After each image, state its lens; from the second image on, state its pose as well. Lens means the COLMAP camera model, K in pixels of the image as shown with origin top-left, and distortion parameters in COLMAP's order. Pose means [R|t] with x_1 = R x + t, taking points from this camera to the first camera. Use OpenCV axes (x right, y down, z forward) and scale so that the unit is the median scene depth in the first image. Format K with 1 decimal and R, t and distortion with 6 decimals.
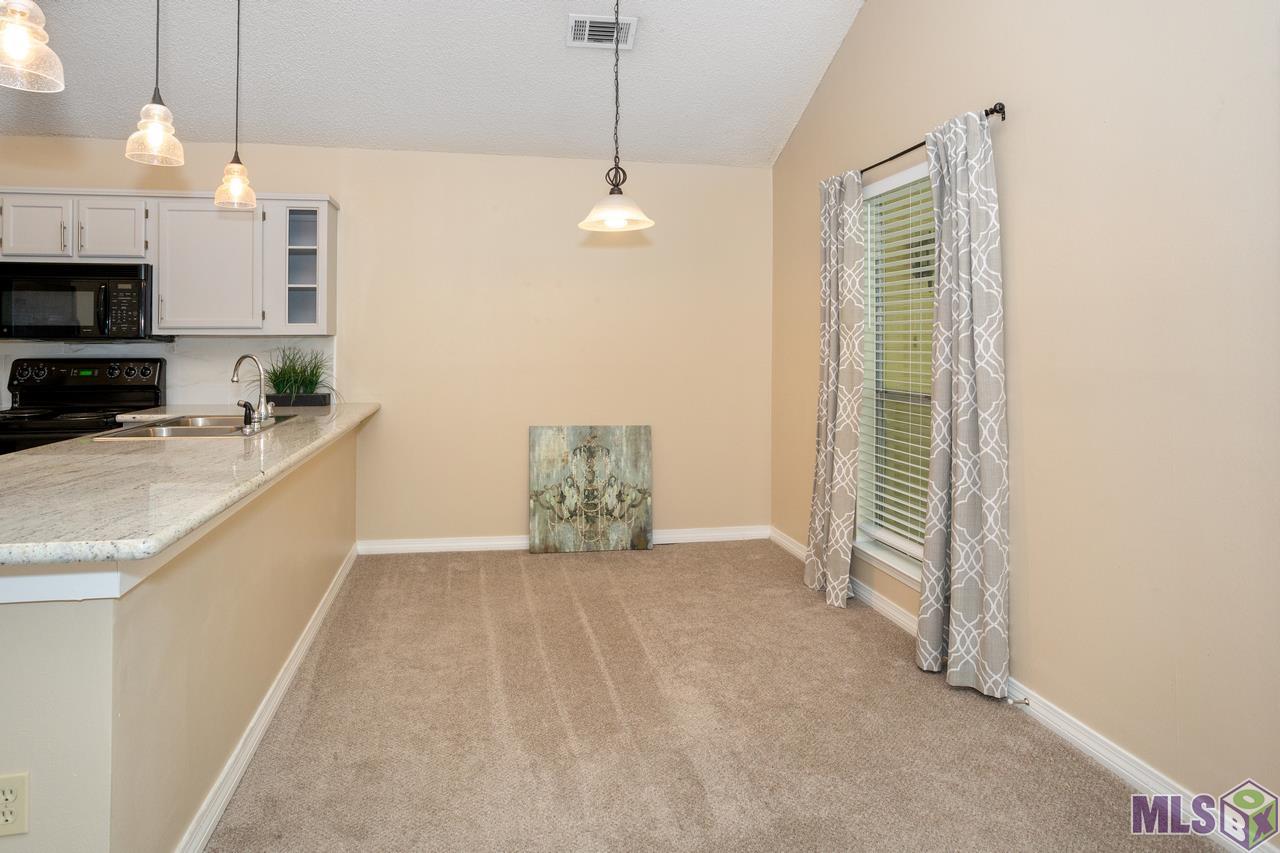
lens RADIAL K [[708.8, 0, 591.3], [0, 708.8, 333.8], [0, 0, 1]] dist [-0.034021, 0.014553]
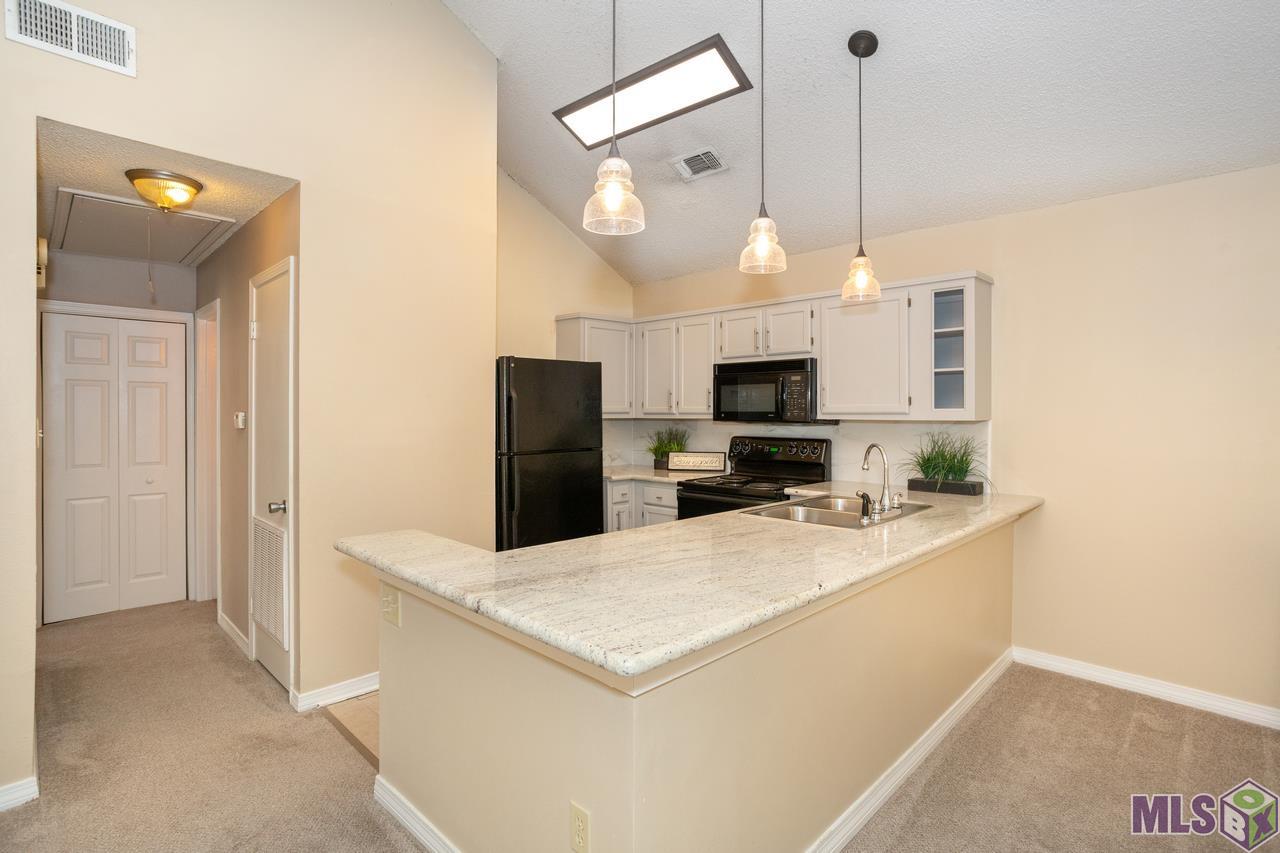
lens RADIAL K [[626.5, 0, 635.9], [0, 626.5, 414.5], [0, 0, 1]] dist [-0.039423, 0.012899]
pose [[0.582452, 0.005331, -0.812847, 0.032297], [0.009412, 0.999867, 0.013302, -0.022909], [0.812810, -0.015399, 0.582325, 0.164690]]
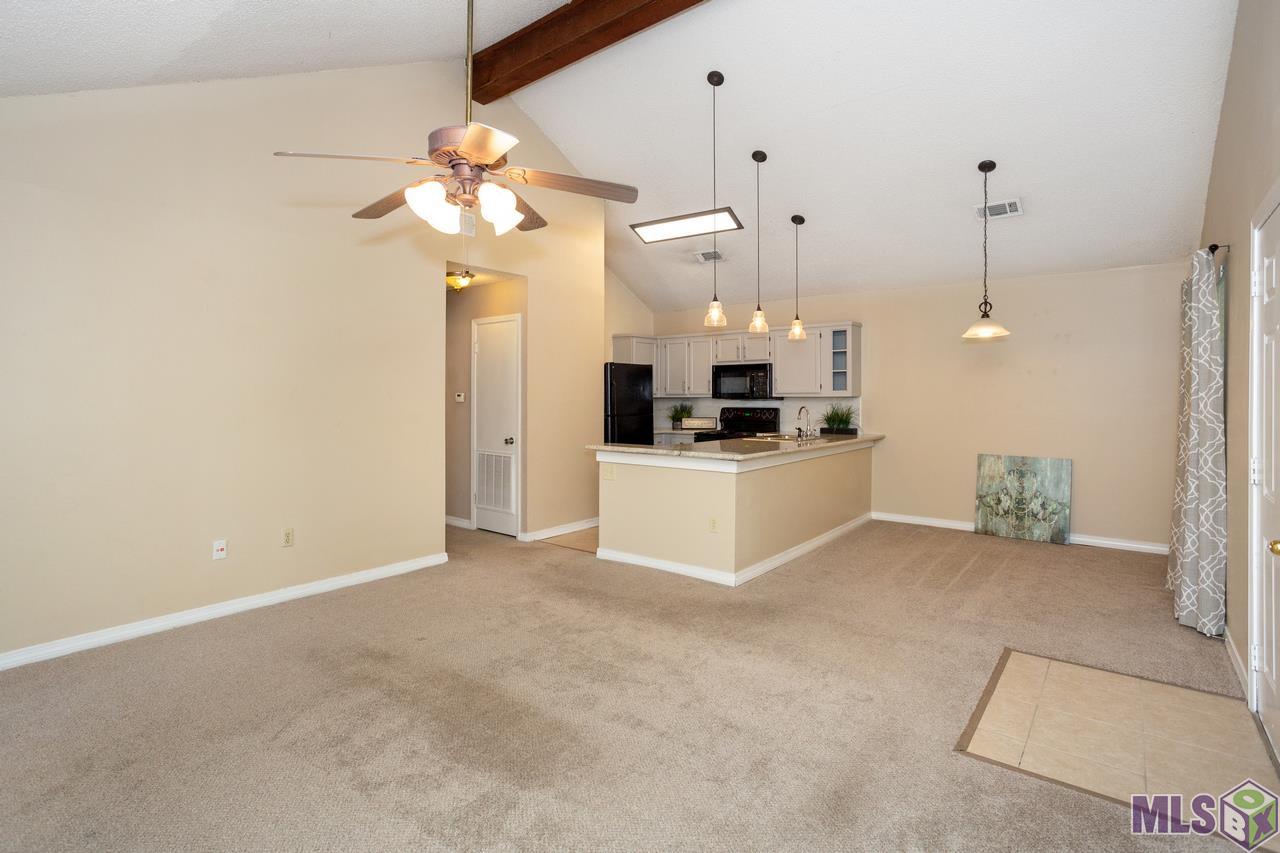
lens RADIAL K [[626.5, 0, 648.7], [0, 626.5, 400.9], [0, 0, 1]] dist [-0.039423, 0.012899]
pose [[0.679643, 0.002887, -0.733537, 0.496412], [0.011501, 0.999827, 0.014592, -0.017539], [0.733453, -0.018354, 0.679493, -0.545880]]
